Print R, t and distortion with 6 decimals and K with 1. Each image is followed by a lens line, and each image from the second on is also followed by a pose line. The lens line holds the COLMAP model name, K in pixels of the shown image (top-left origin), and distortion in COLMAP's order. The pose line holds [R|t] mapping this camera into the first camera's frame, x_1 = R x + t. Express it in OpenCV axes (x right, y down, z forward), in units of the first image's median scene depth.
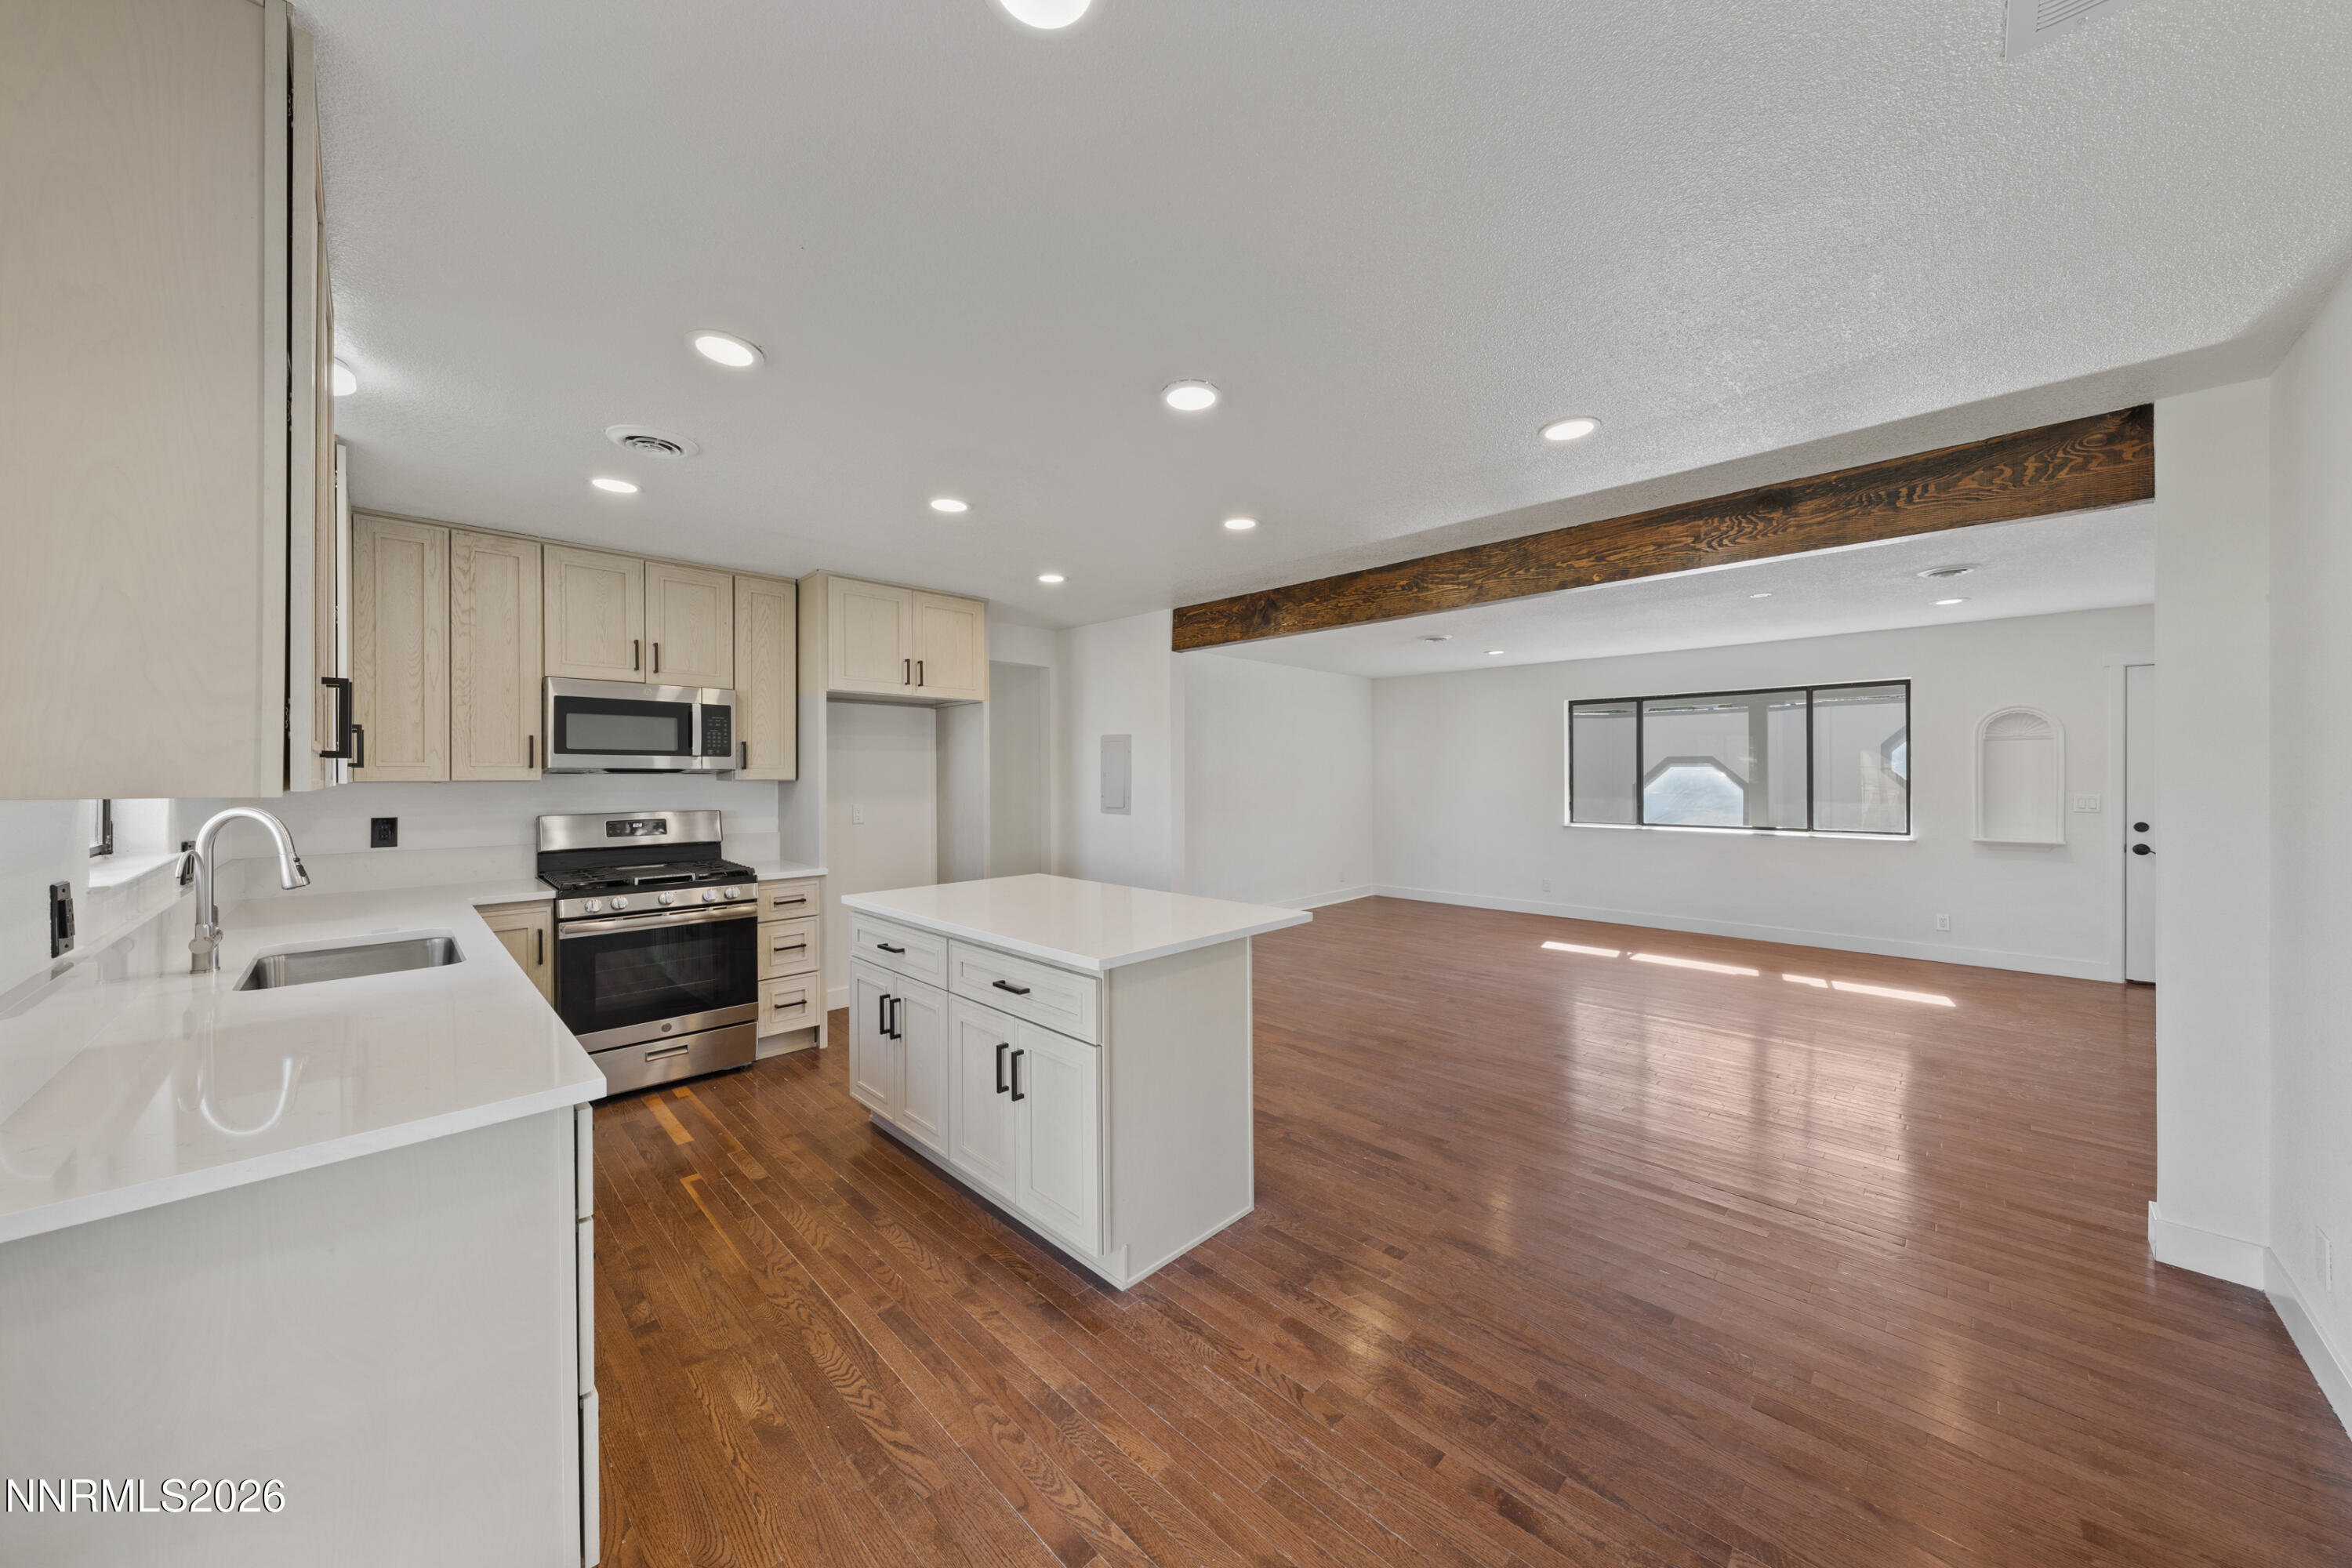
lens RADIAL K [[793.8, 0, 1172.6], [0, 793.8, 775.6], [0, 0, 1]] dist [0.000259, -0.000136]
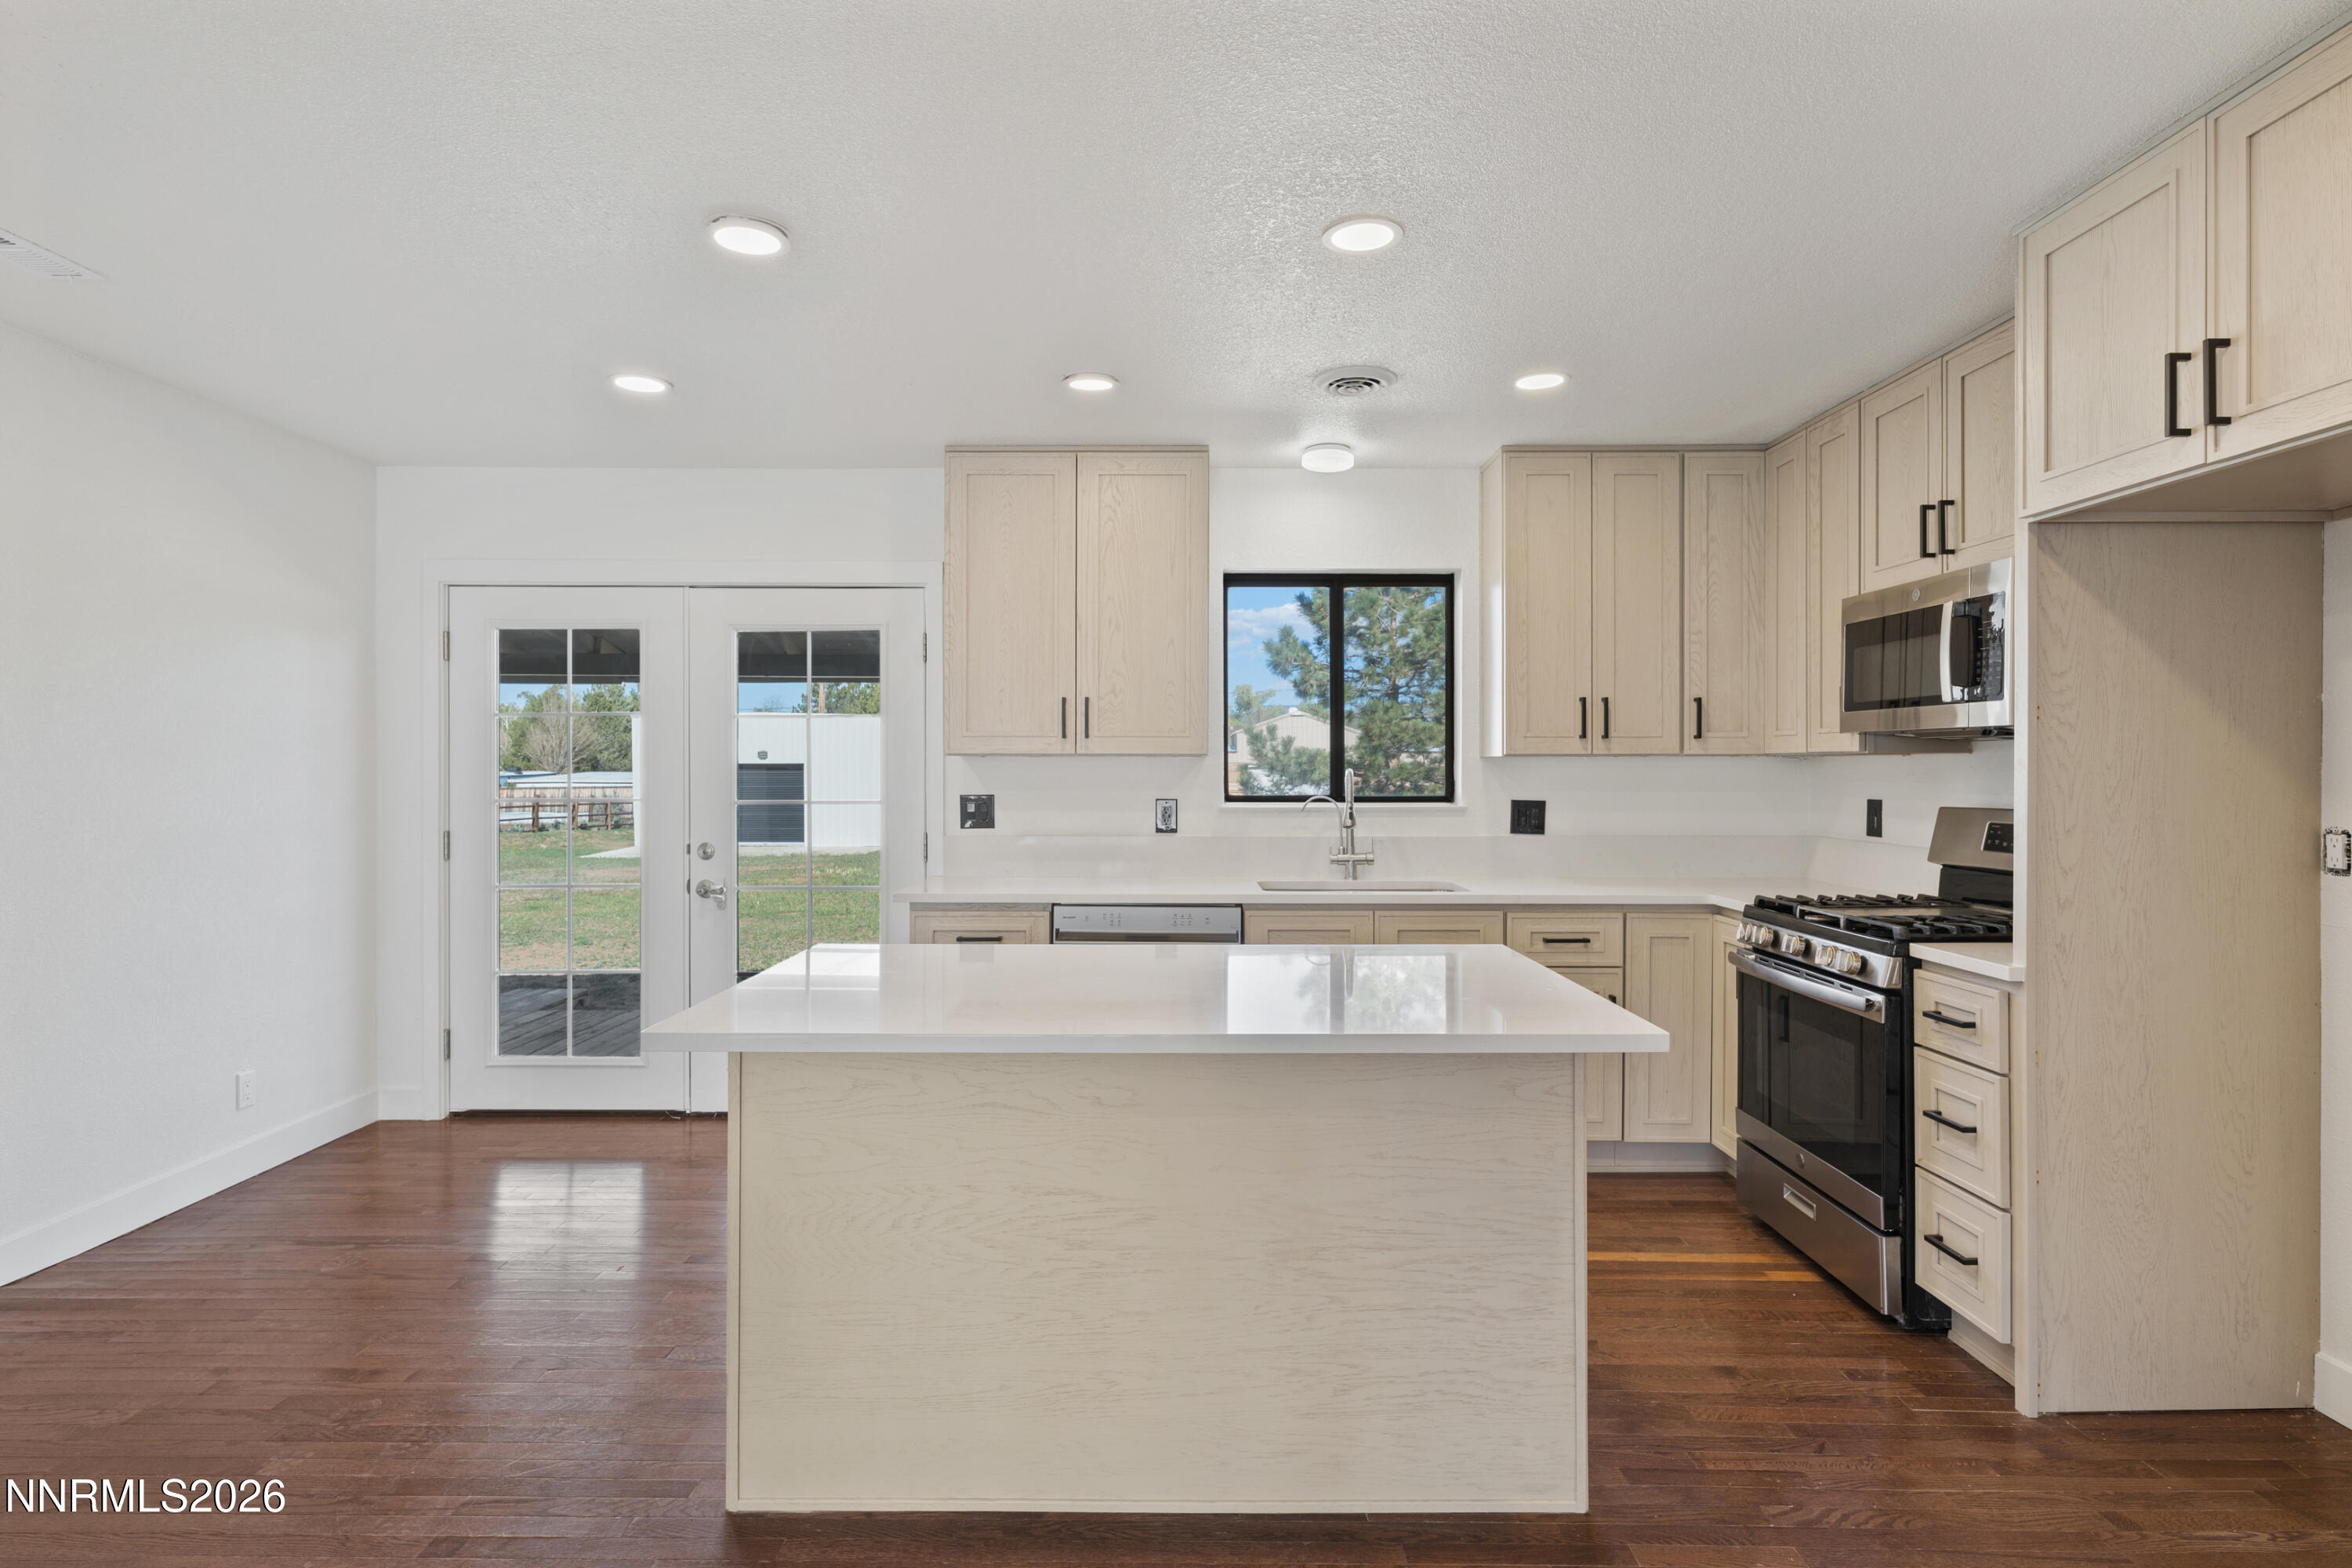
lens RADIAL K [[1215.7, 0, 1173.7], [0, 1215.7, 766.9], [0, 0, 1]] dist [0.001607, 0.000334]
pose [[-0.711554, 0.002592, -0.702627, 0.304484], [0.000554, 0.999995, 0.003127, 0.013940], [0.702632, 0.001836, -0.711551, 1.162798]]
